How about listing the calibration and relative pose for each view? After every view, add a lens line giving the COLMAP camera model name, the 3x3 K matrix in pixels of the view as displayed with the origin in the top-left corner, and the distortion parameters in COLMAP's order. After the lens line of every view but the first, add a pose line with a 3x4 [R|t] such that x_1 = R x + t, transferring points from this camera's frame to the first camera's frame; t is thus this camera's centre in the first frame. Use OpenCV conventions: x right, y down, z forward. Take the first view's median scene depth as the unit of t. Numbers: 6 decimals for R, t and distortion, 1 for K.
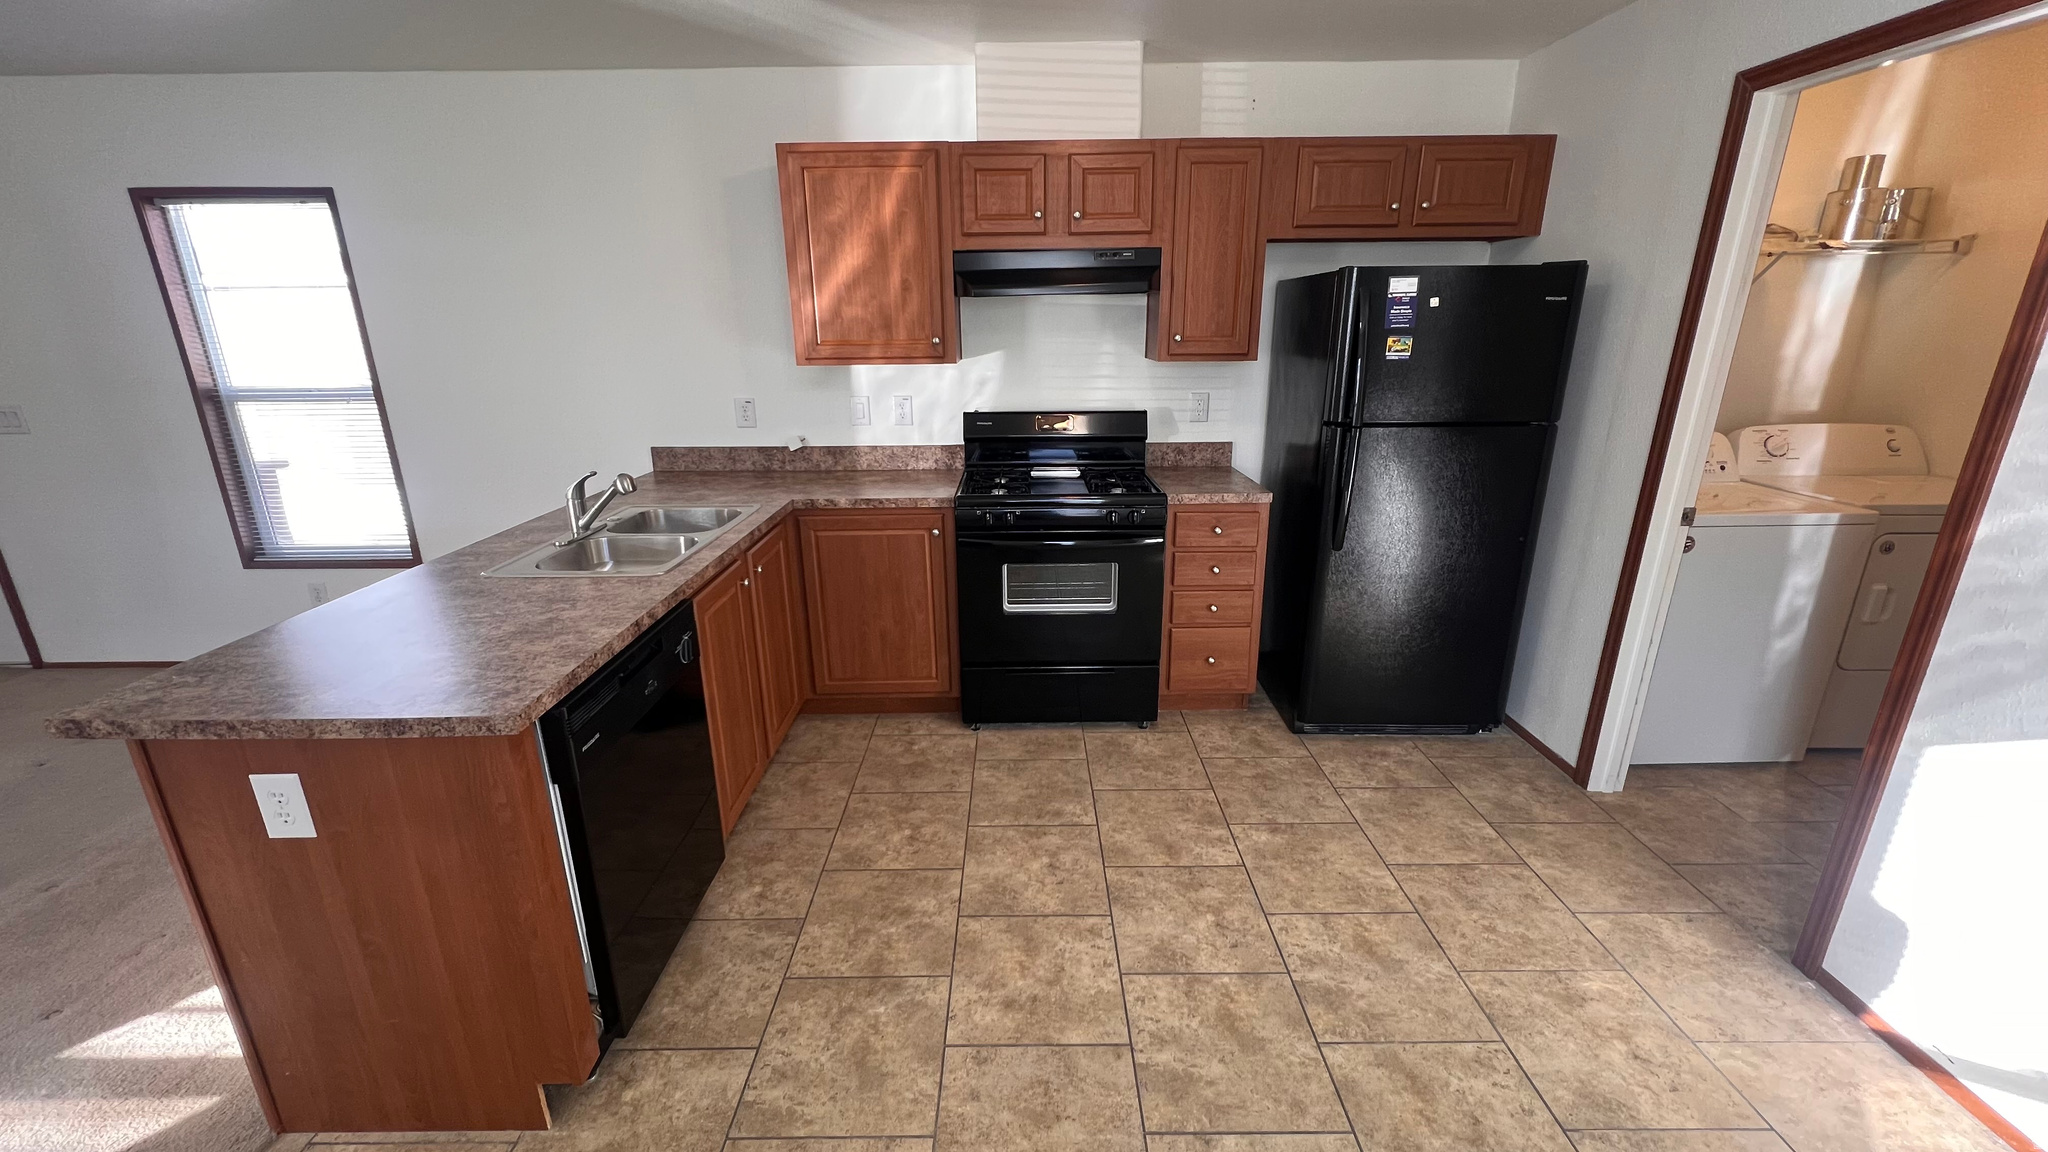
lens RADIAL K [[816.8, 0, 1020.7], [0, 816.8, 575.7], [0, 0, 1]] dist [-0.000516, -0.000344]
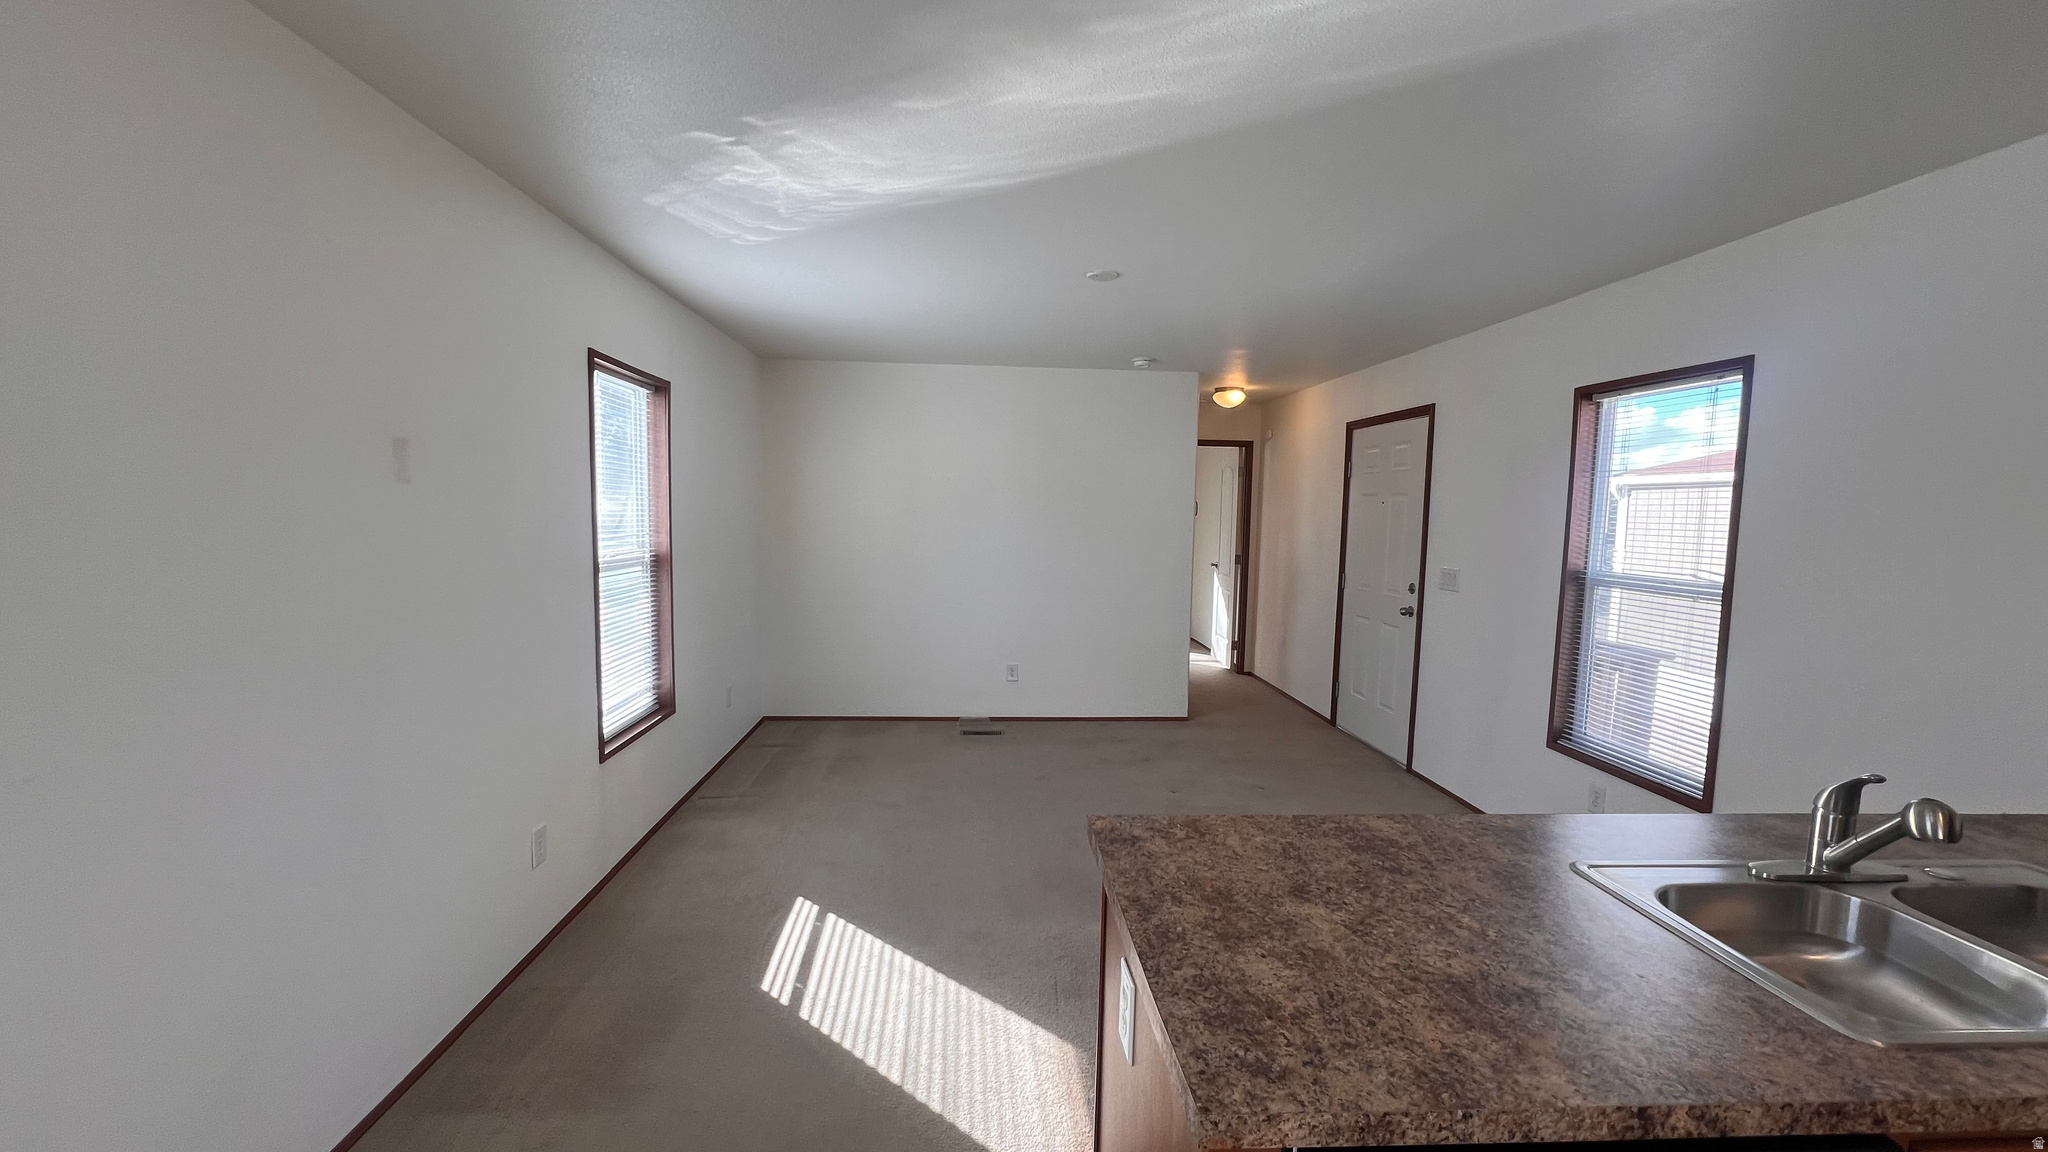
lens RADIAL K [[816.8, 0, 1019.9], [0, 816.8, 579.3], [0, 0, 1]] dist [-0.000516, -0.000344]
pose [[0.056940, 0.096847, -0.993669, -0.040892], [-0.318500, 0.945041, 0.073857, -0.099249], [0.946211, 0.312278, 0.084656, 0.357091]]
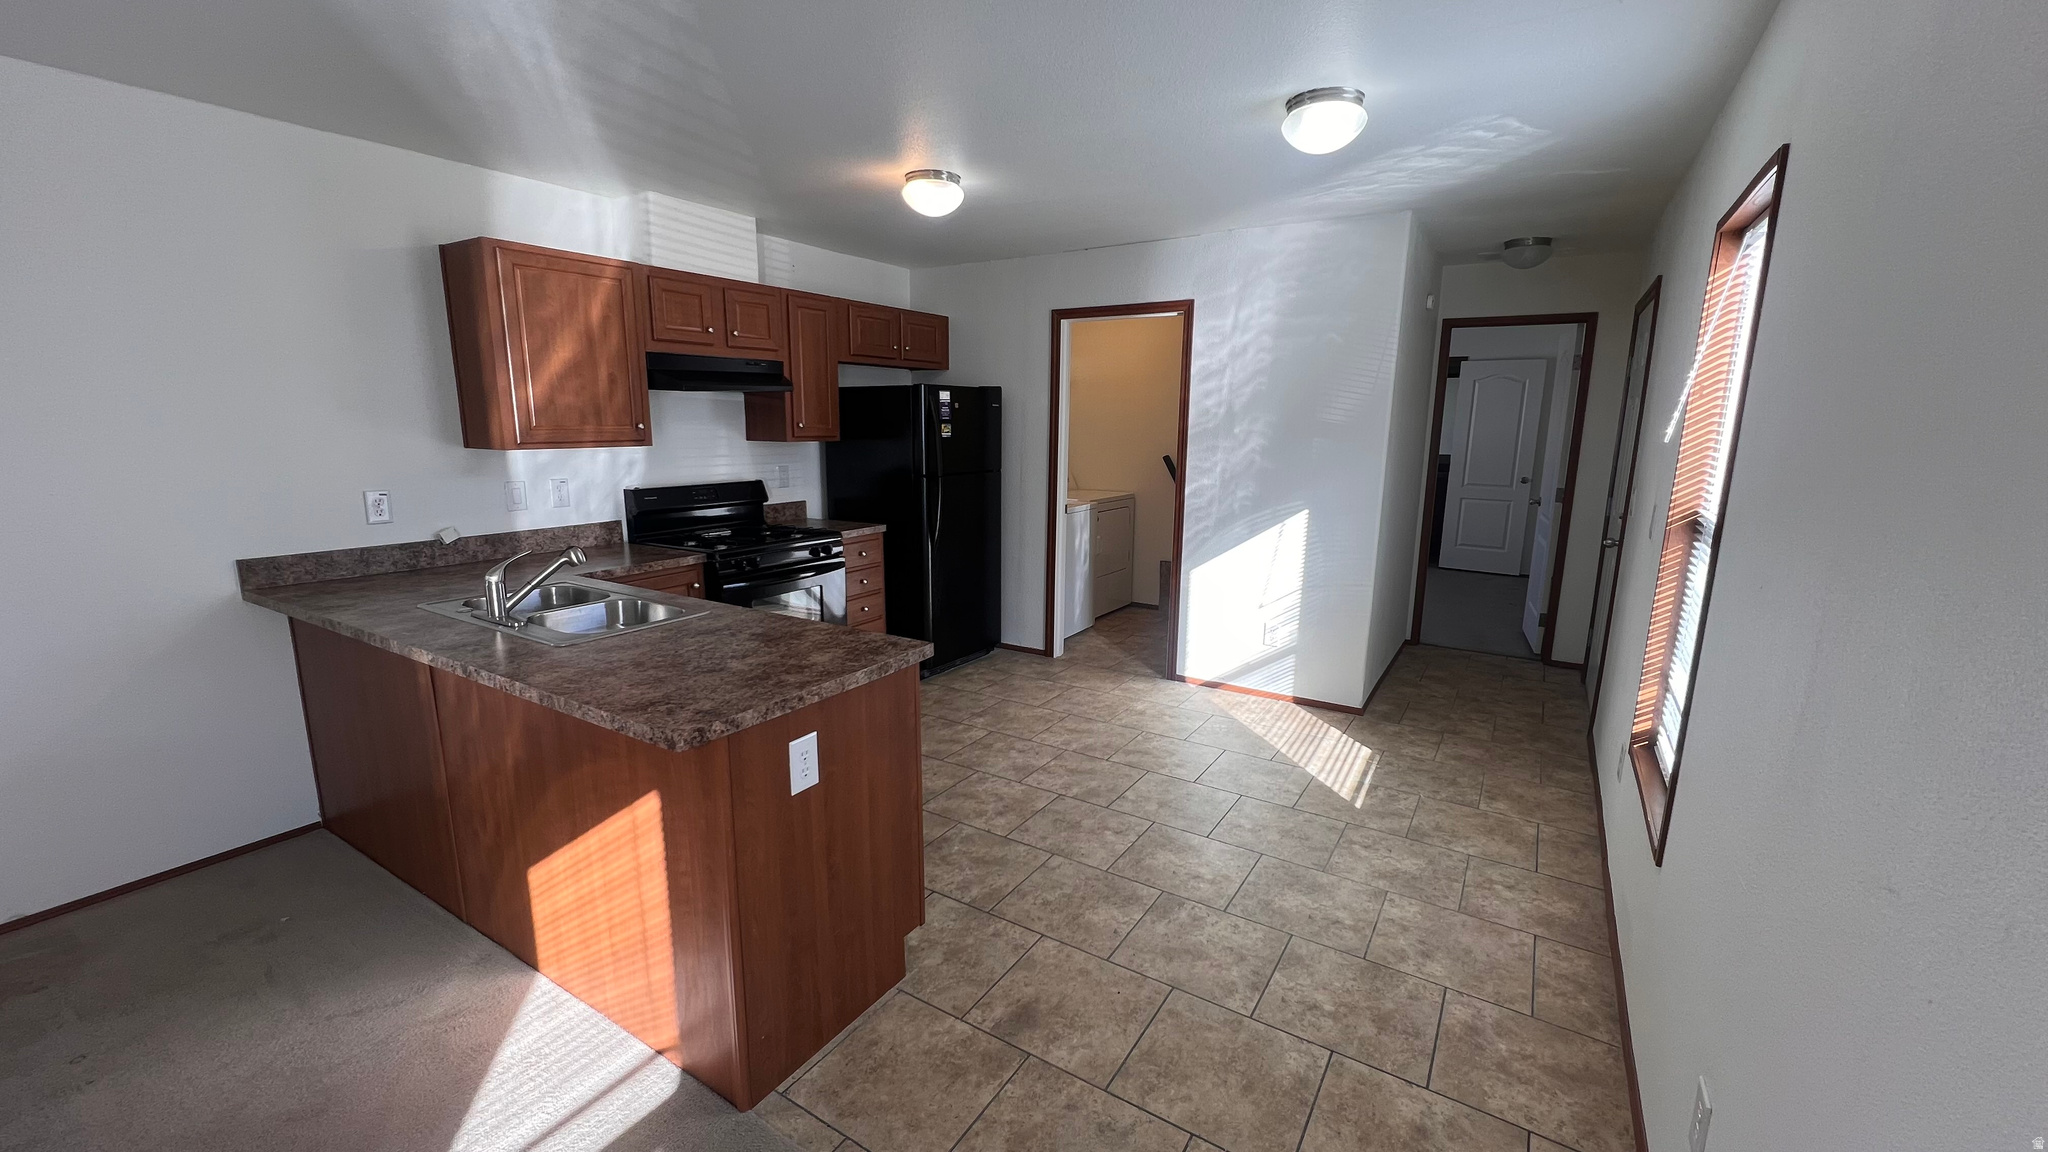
lens RADIAL K [[816.8, 0, 1010.2], [0, 816.8, 576.6], [0, 0, 1]] dist [-0.000516, -0.000344]
pose [[0.547011, -0.147795, 0.823975, -0.934626], [0.239170, 0.970856, 0.015363, 0.027676], [-0.802232, 0.188667, 0.566417, -0.031539]]
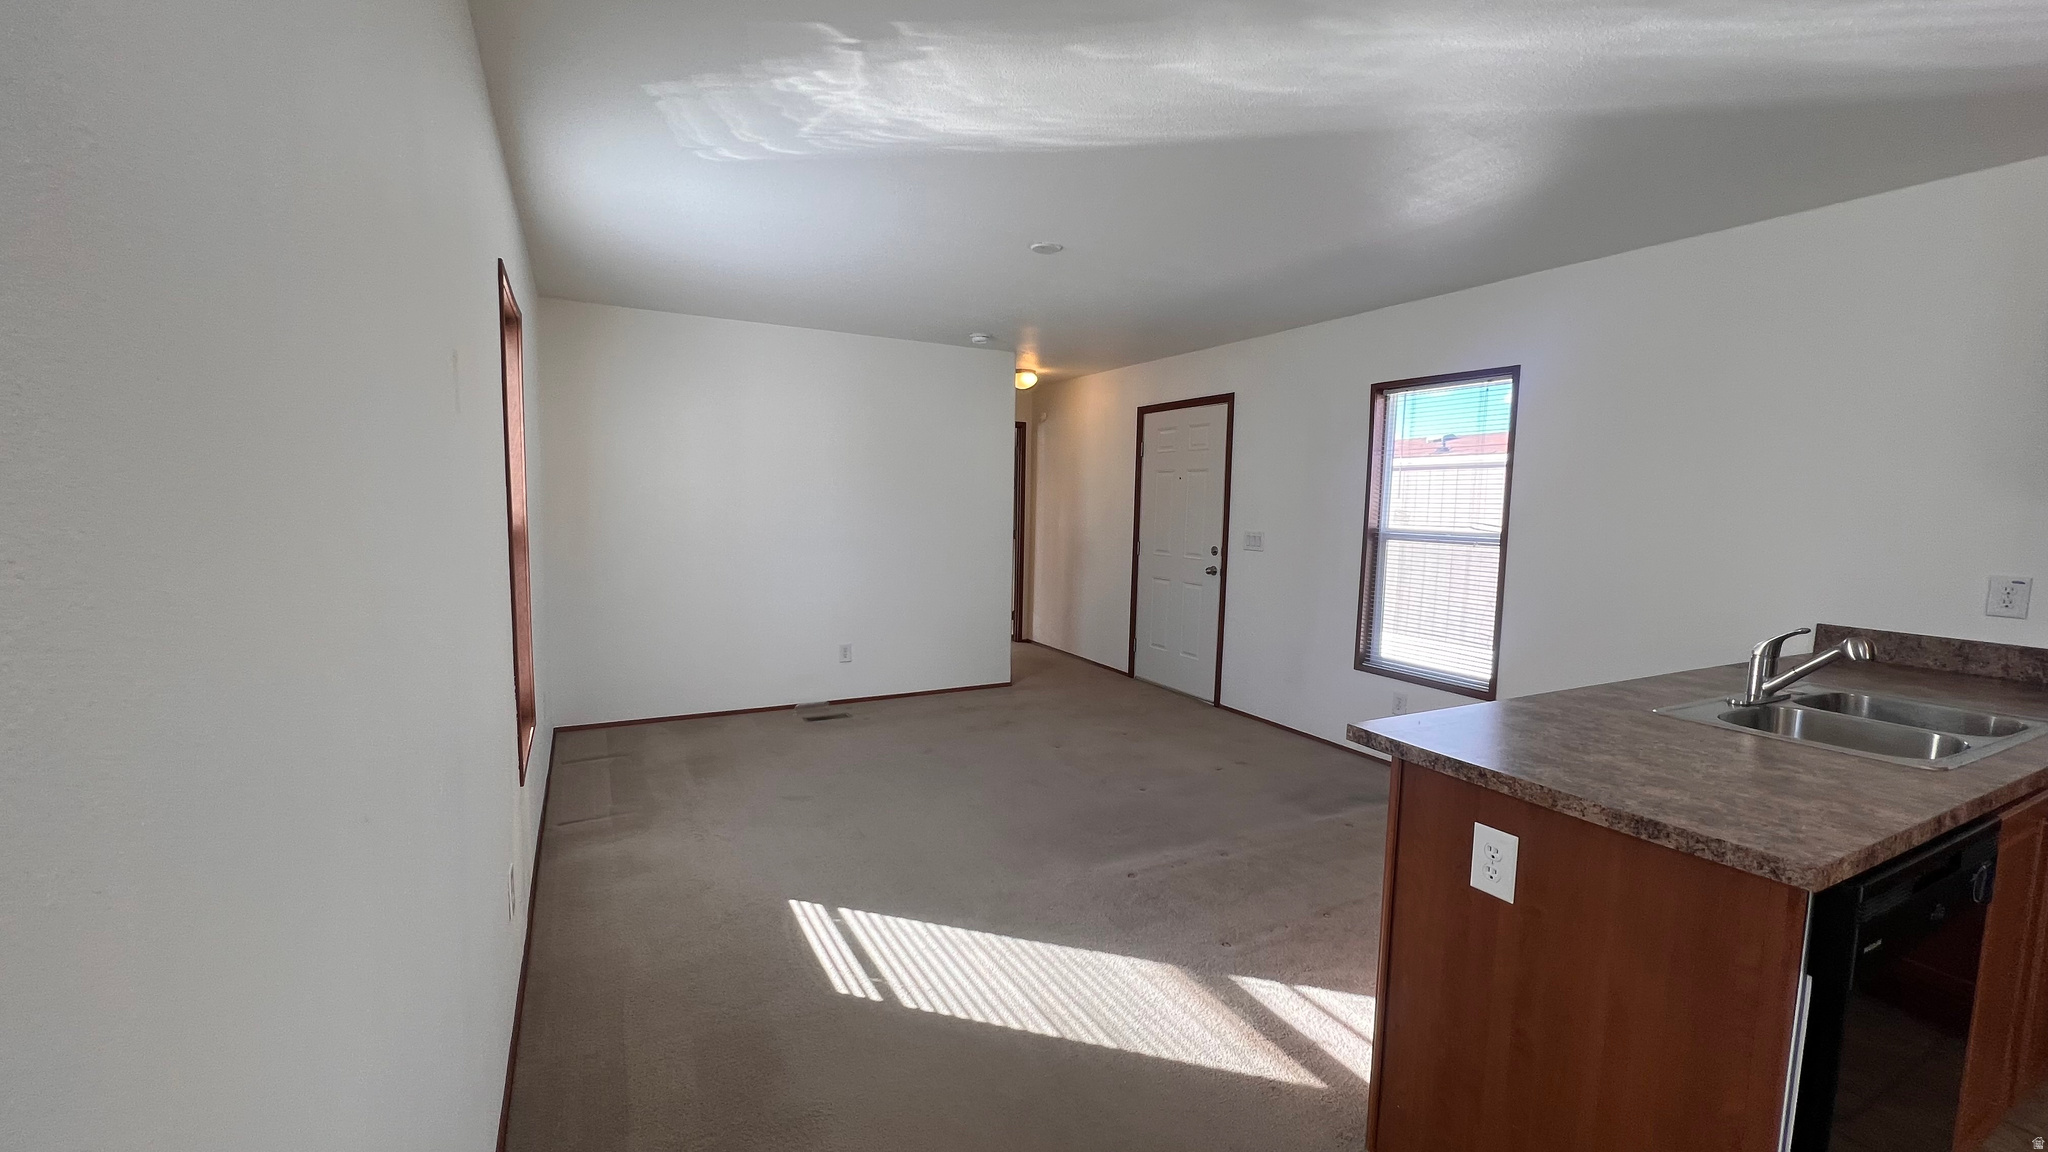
lens RADIAL K [[816.8, 0, 1021.2], [0, 816.8, 579.0], [0, 0, 1]] dist [-0.000516, -0.000344]
pose [[0.463293, 0.101781, -0.880341, -0.152206], [-0.288130, 0.956712, -0.041022, 0.079792], [0.838058, 0.272658, 0.472564, -0.067511]]
